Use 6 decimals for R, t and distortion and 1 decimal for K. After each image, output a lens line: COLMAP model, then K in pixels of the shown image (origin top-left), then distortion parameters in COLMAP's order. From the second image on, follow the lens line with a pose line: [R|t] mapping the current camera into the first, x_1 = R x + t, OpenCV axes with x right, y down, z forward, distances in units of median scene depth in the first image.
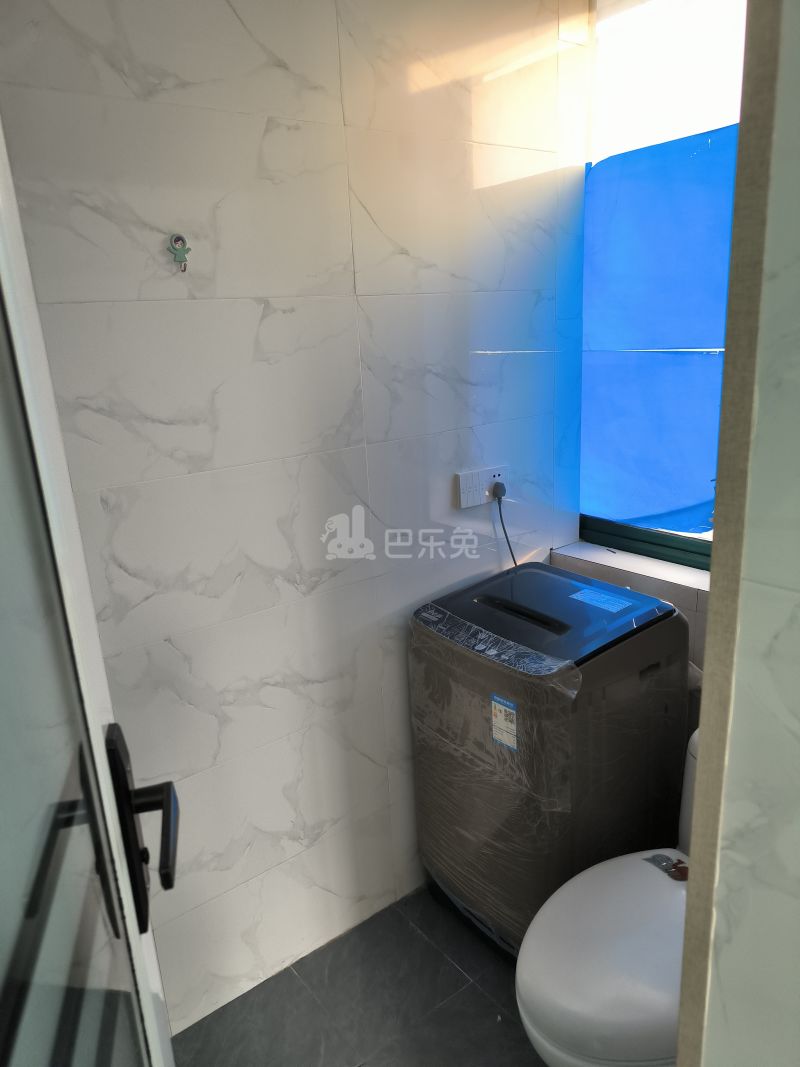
lens RADIAL K [[750.5, 0, 400.4], [0, 750.5, 555.3], [0, 0, 1]] dist [0.057330, -0.032164]
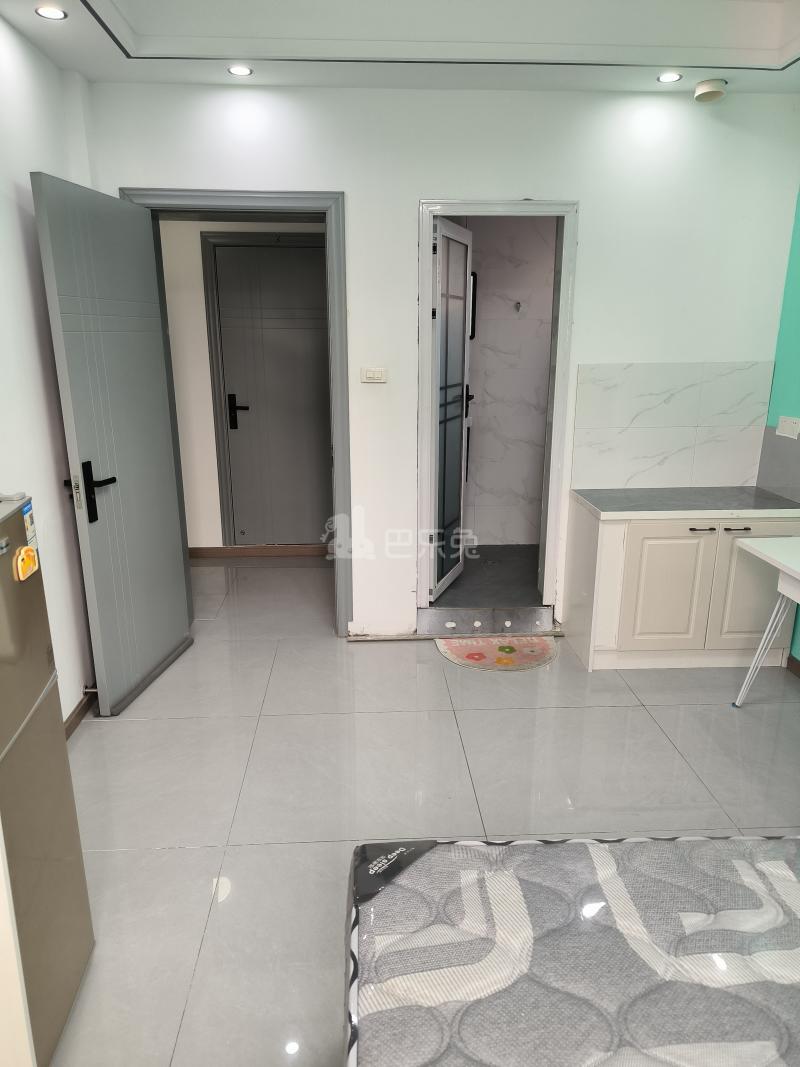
lens RADIAL K [[750.5, 0, 400.6], [0, 750.5, 553.4], [0, 0, 1]] dist [0.057330, -0.032164]
pose [[0.830076, 0.204492, -0.518803, 1.360041], [-0.202494, 0.977366, 0.061252, 0.650377], [0.519586, 0.054210, 0.852697, -2.317179]]
